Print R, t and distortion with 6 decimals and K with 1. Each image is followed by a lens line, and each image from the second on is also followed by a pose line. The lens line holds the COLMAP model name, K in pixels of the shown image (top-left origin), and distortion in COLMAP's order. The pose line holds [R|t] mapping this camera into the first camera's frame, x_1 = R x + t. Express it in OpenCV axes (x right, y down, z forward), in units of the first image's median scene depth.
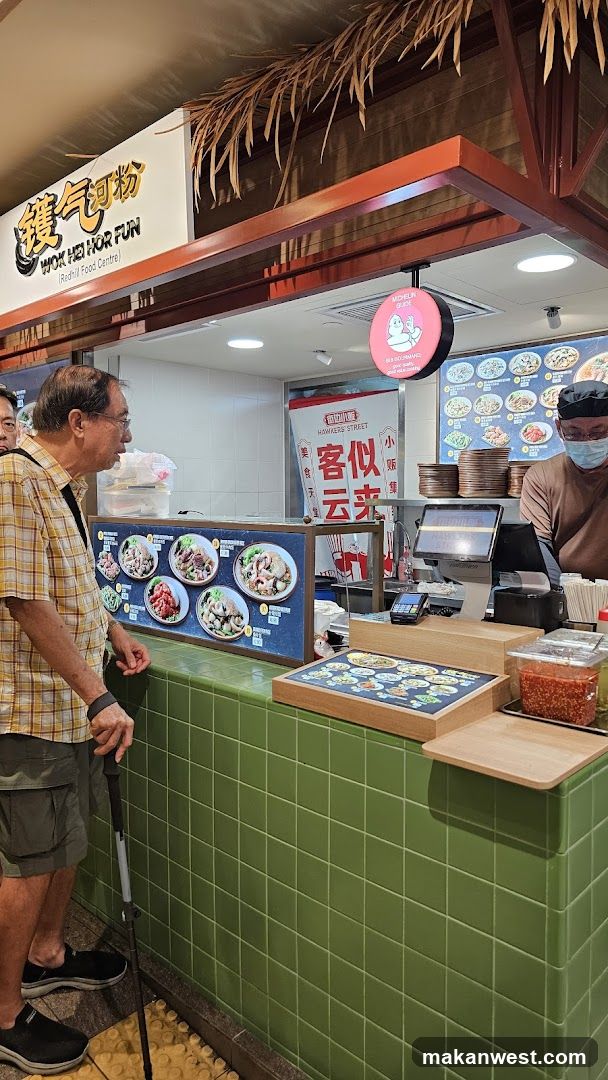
lens RADIAL K [[733.8, 0, 304.0], [0, 733.8, 540.0], [0, 0, 1]] dist [0.082520, -0.101330]
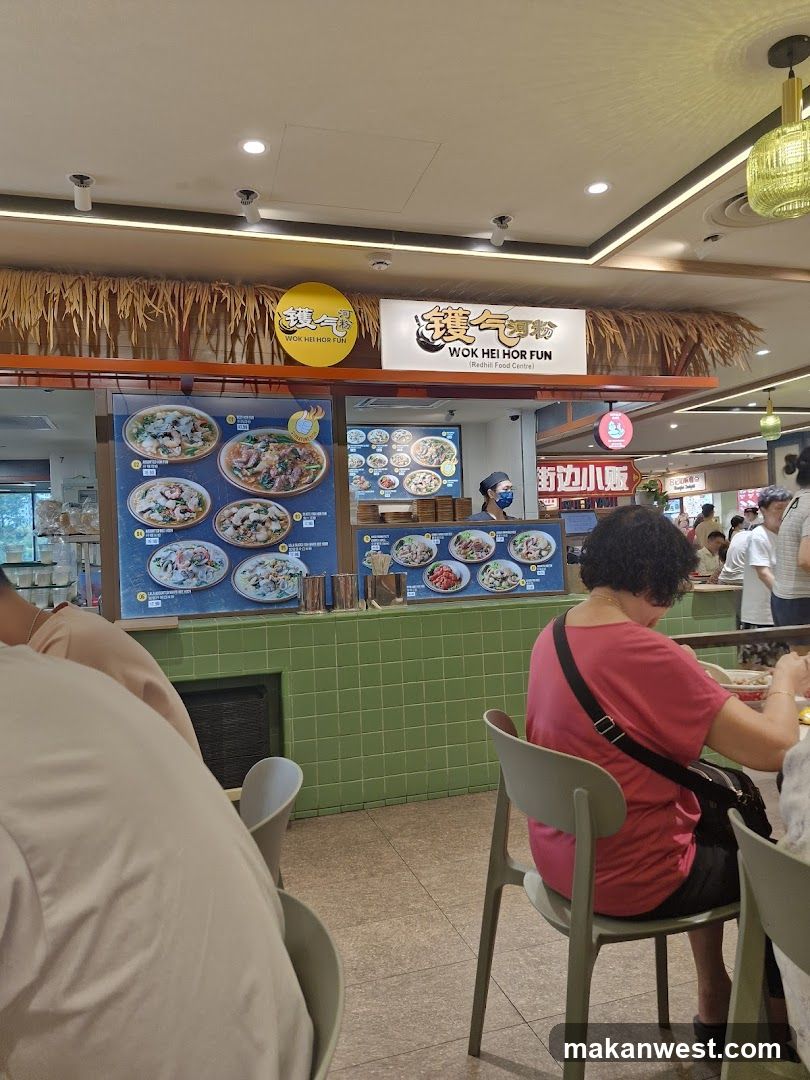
lens RADIAL K [[758.7, 0, 405.0], [0, 758.7, 540.0], [0, 0, 1]] dist [0.101832, -0.000122]
pose [[0.479395, -0.011107, 0.877529, -1.785666], [0.094326, 0.994780, -0.038939, 0.068229], [-0.872515, 0.101441, 0.477940, 0.379665]]
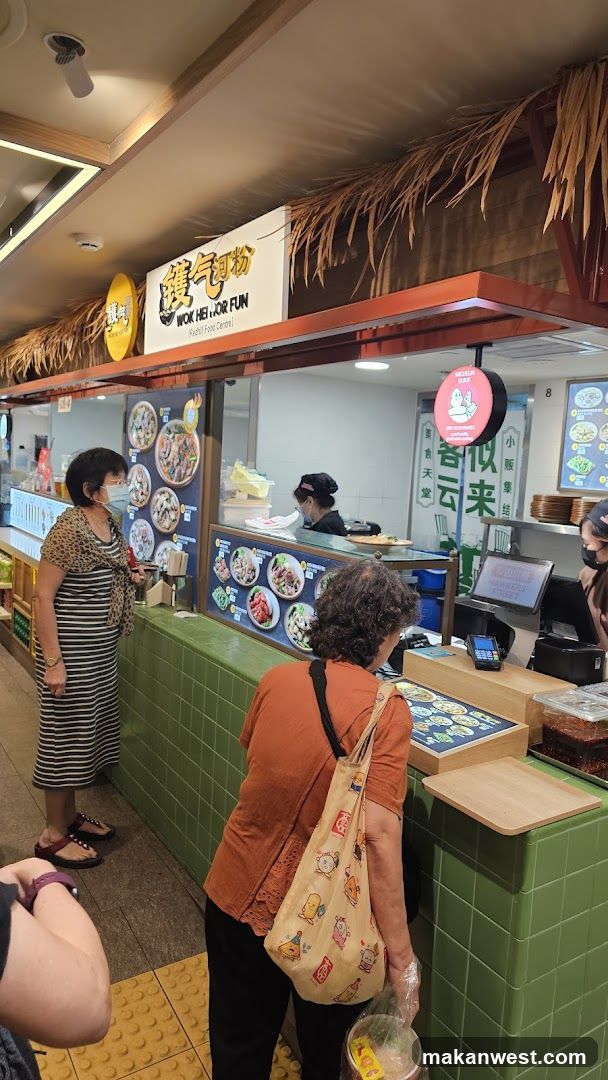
lens RADIAL K [[733.8, 0, 304.0], [0, 733.8, 540.0], [0, 0, 1]] dist [0.082520, -0.101330]
pose [[0.973154, 0.084662, -0.214017, 0.125617], [-0.077978, 0.996172, 0.039502, -0.083181], [0.216542, -0.021753, 0.976031, -0.110699]]
